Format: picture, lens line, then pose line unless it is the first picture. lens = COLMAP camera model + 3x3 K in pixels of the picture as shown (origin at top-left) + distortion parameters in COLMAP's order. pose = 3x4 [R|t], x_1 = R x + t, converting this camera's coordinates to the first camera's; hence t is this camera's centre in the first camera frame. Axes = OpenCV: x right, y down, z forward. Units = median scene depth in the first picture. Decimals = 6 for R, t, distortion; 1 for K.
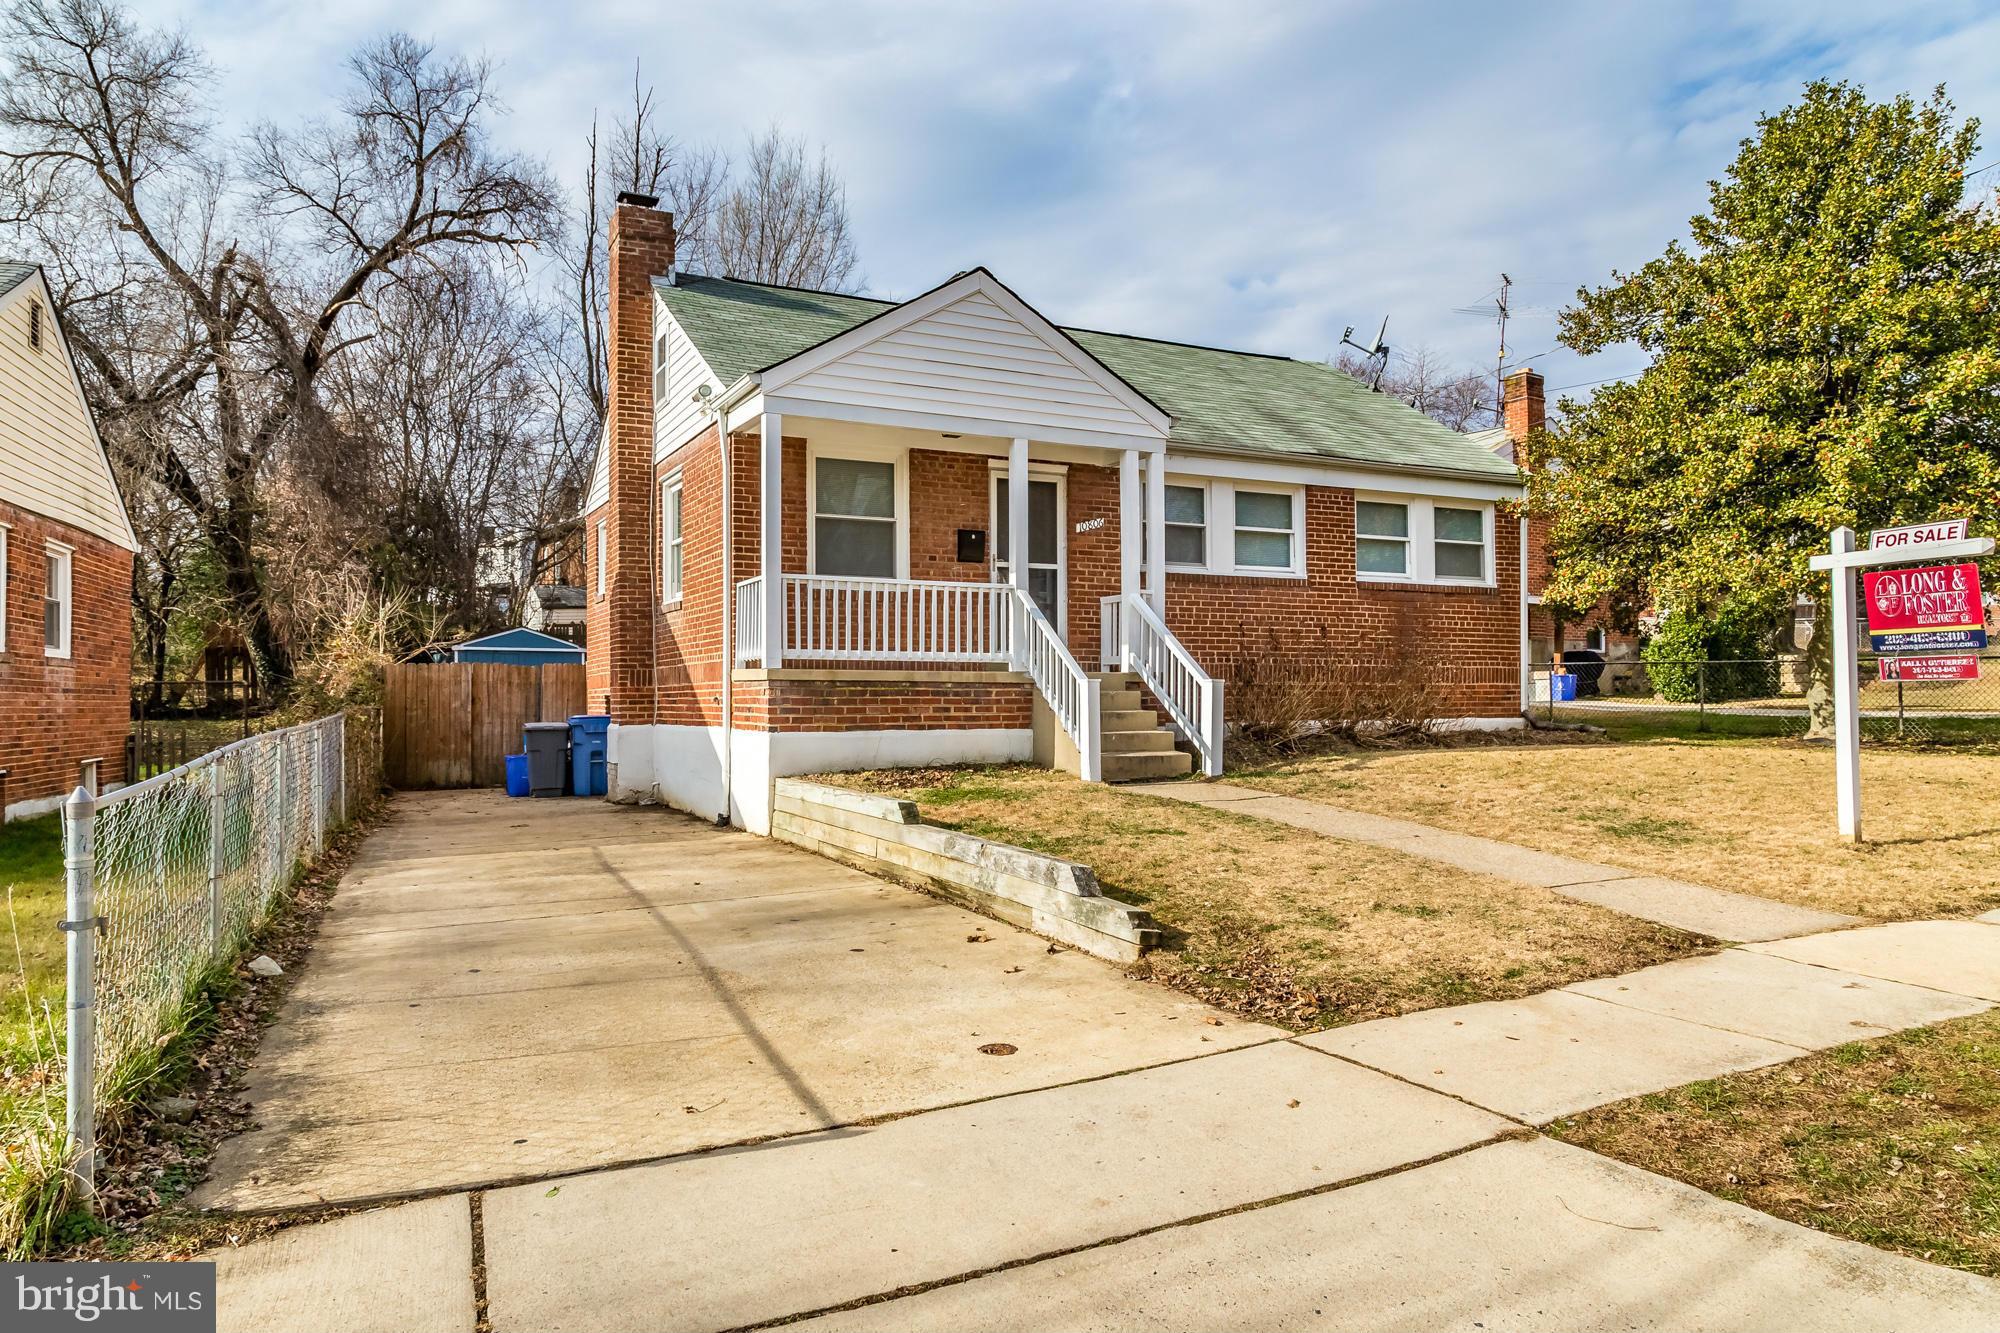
lens RADIAL K [[1331.4, 0, 998.6], [0, 1331.4, 662.9], [0, 0, 1]] dist [-0.011482, -0.001868]
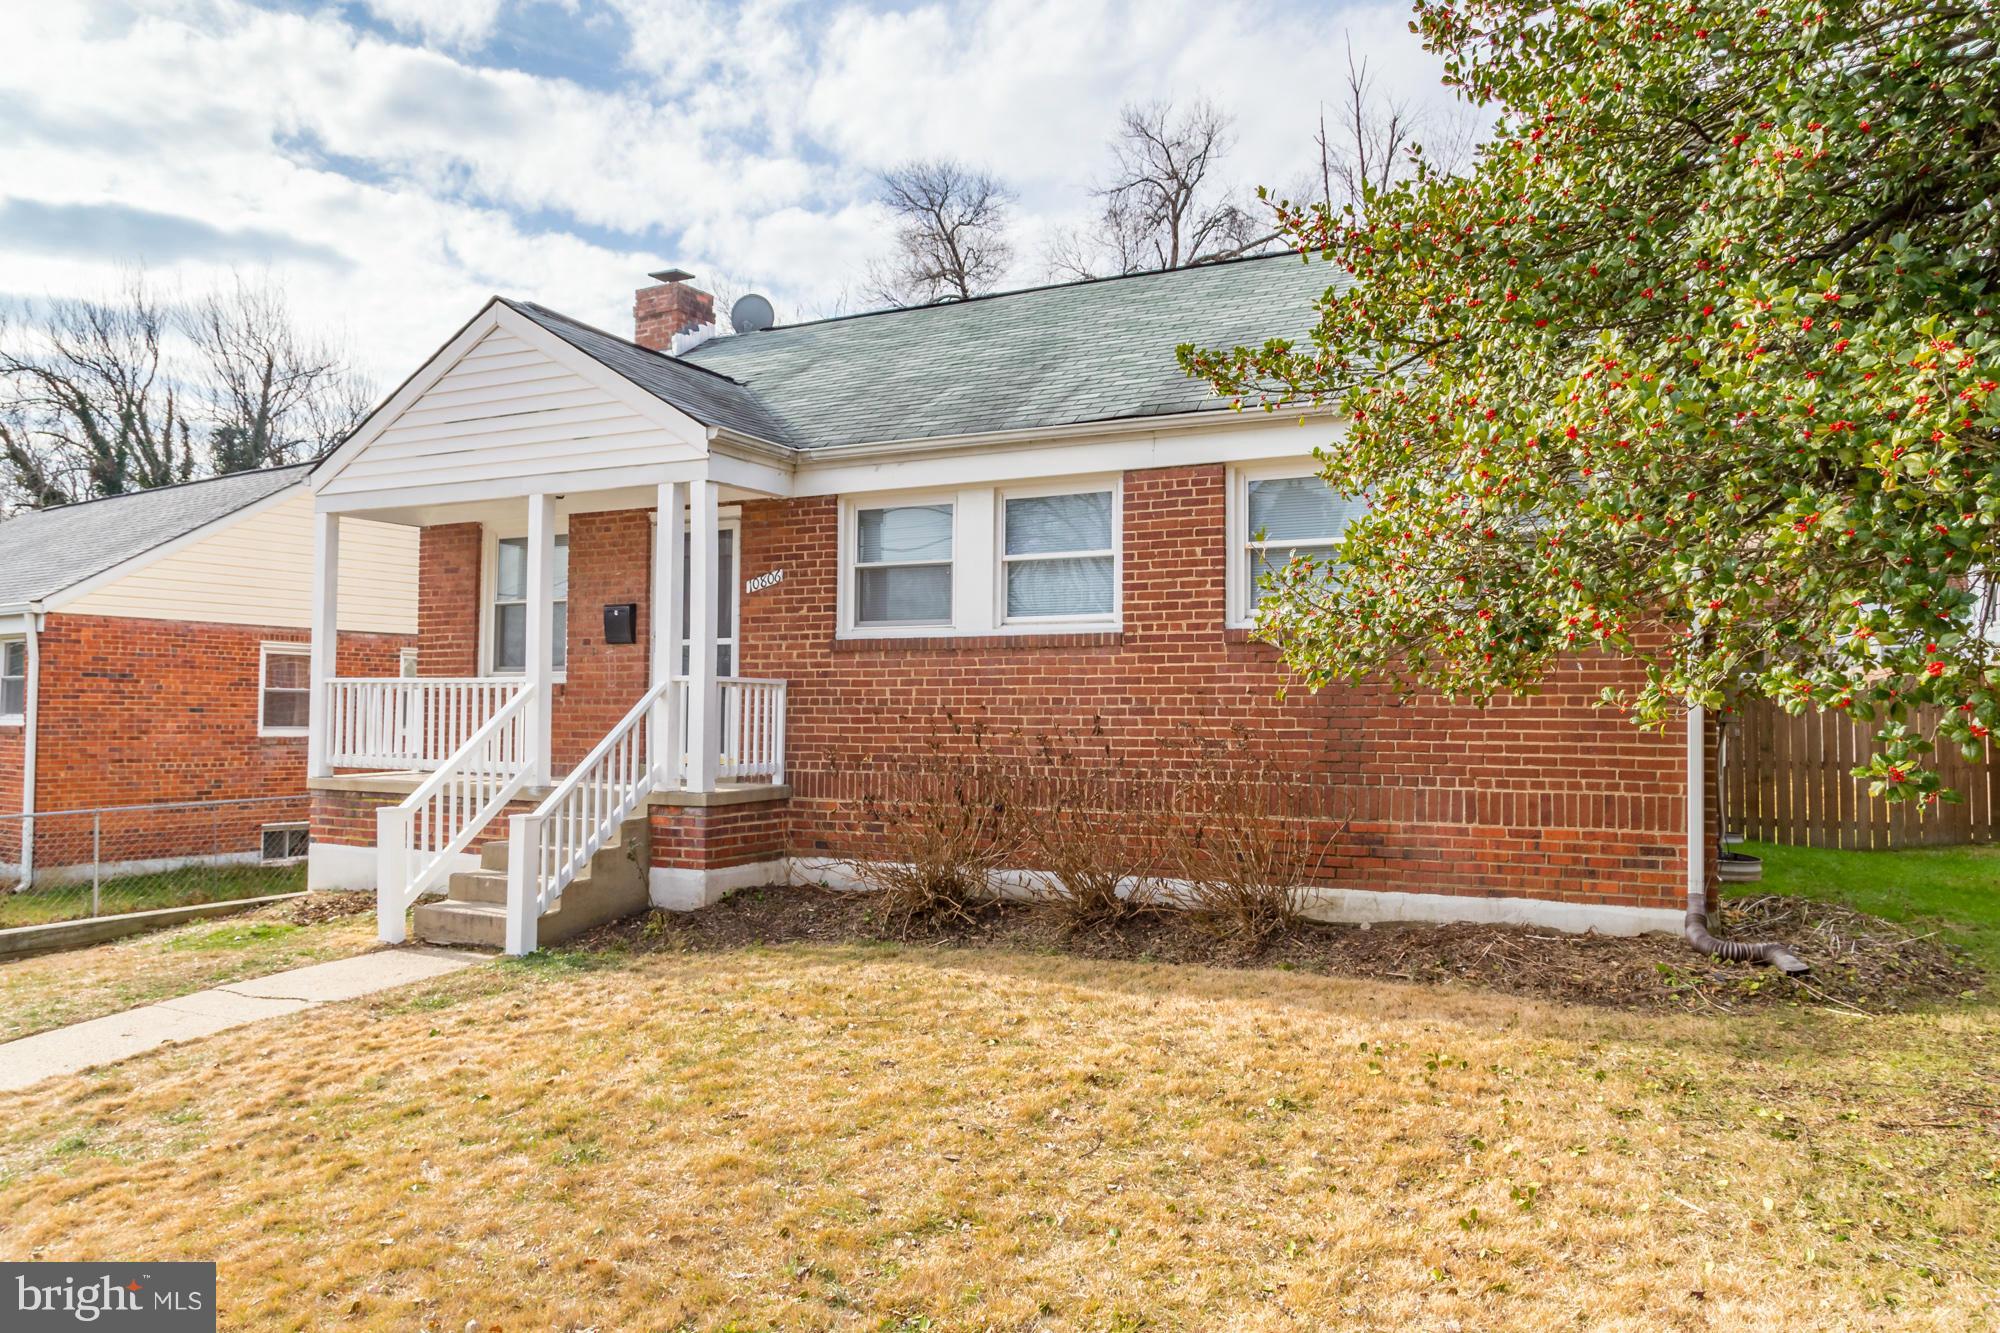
lens RADIAL K [[1331.4, 0, 986.1], [0, 1331.4, 673.1], [0, 0, 1]] dist [-0.011482, -0.001868]
pose [[0.600037, -0.024010, -0.799612, 0.728738], [0.011016, 0.999703, -0.021752, -0.036288], [0.799896, 0.004244, 0.600123, 0.662700]]
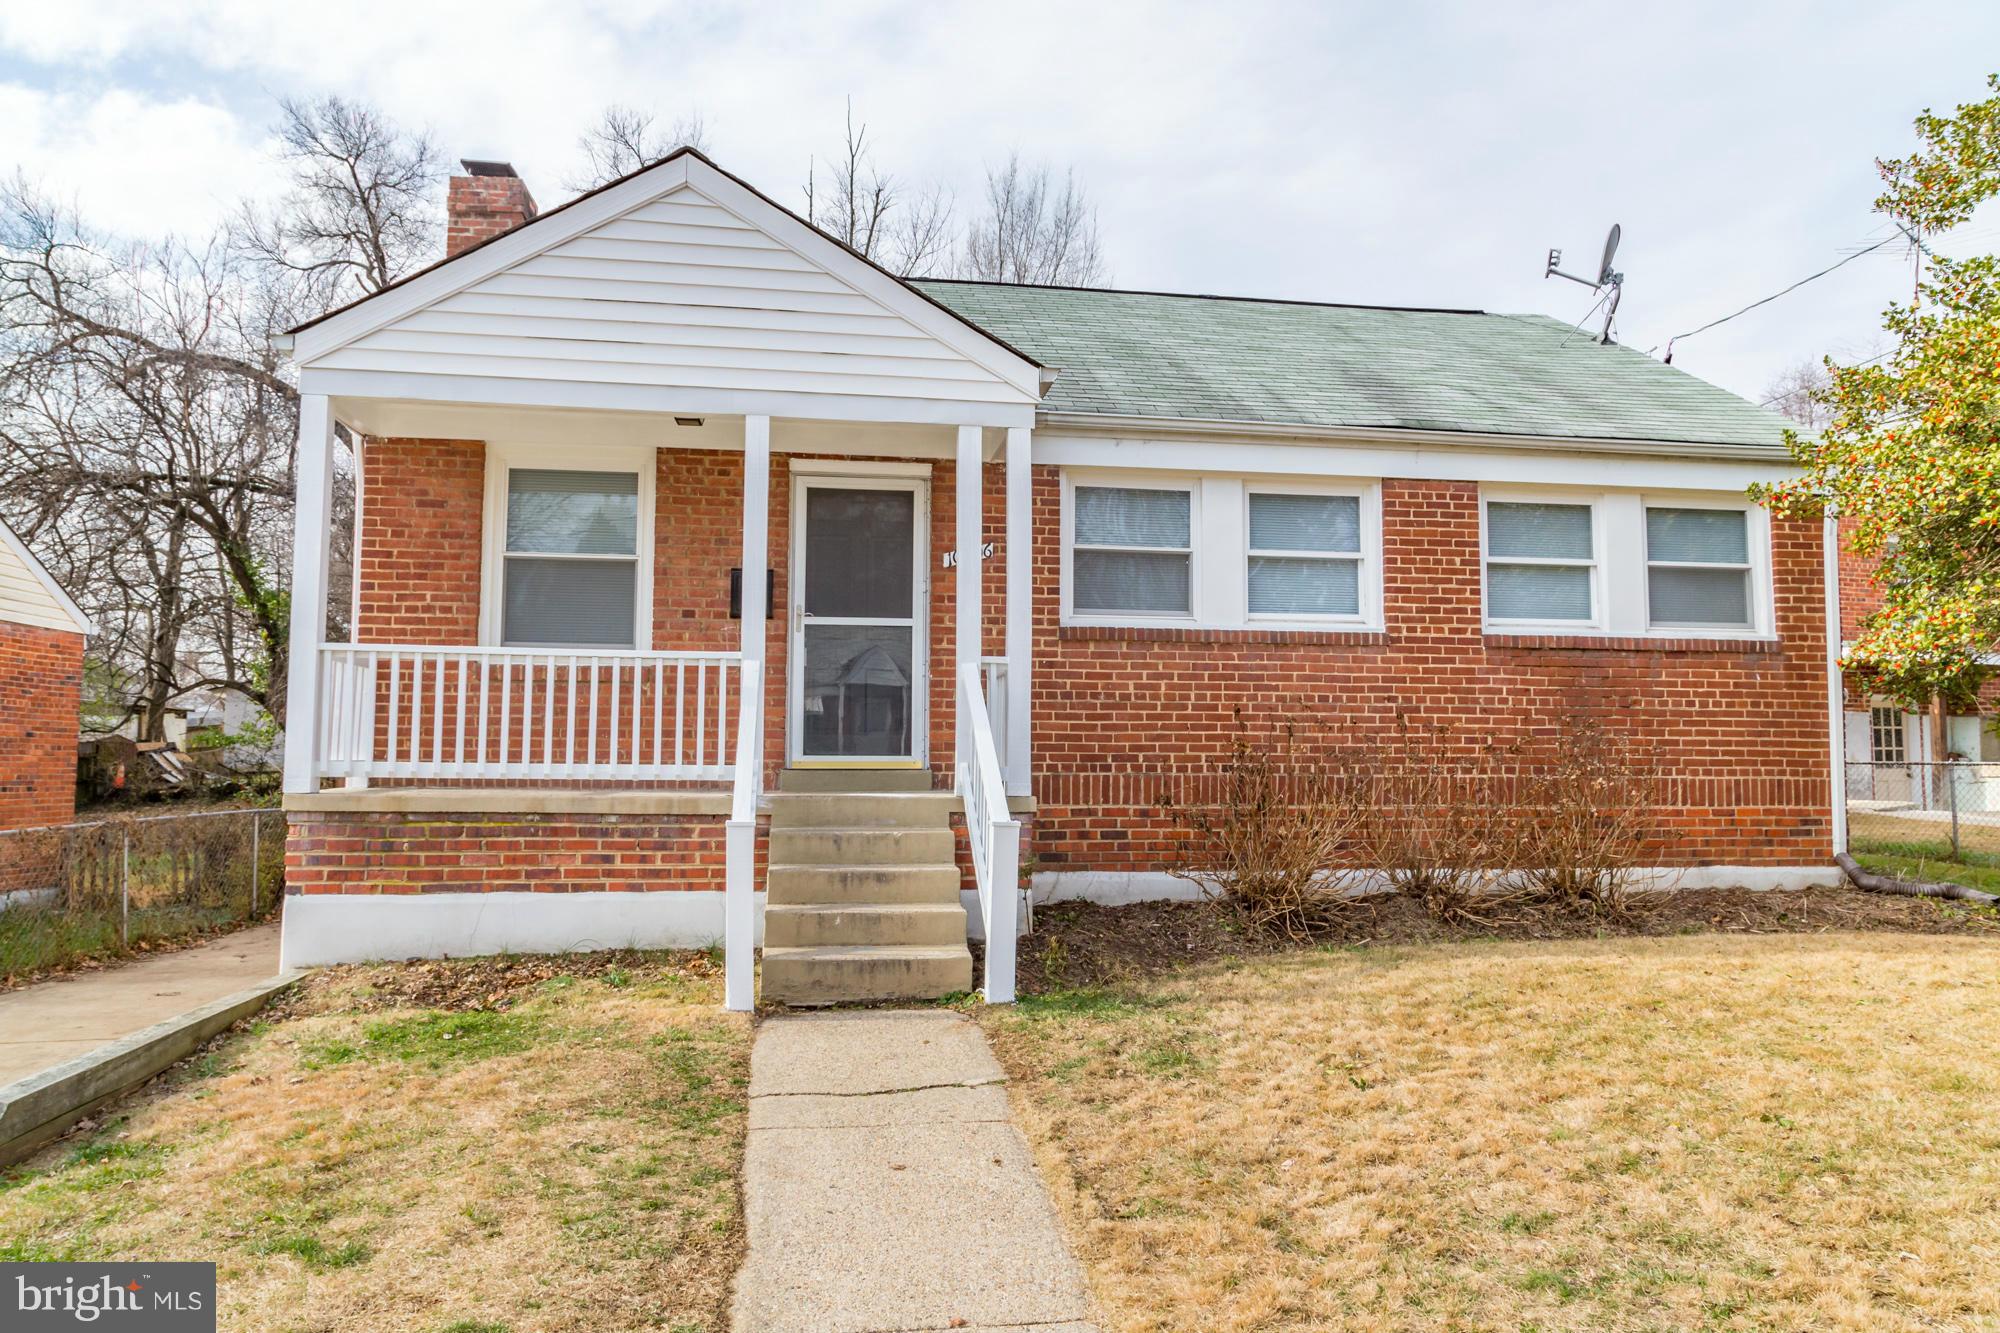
lens RADIAL K [[1331.4, 0, 999.8], [0, 1331.4, 662.1], [0, 0, 1]] dist [-0.011482, -0.001868]
pose [[0.948509, -0.018382, -0.316217, 0.282297], [0.000935, 0.998473, -0.055237, -0.018410], [0.316749, 0.052097, 0.947077, 0.413332]]
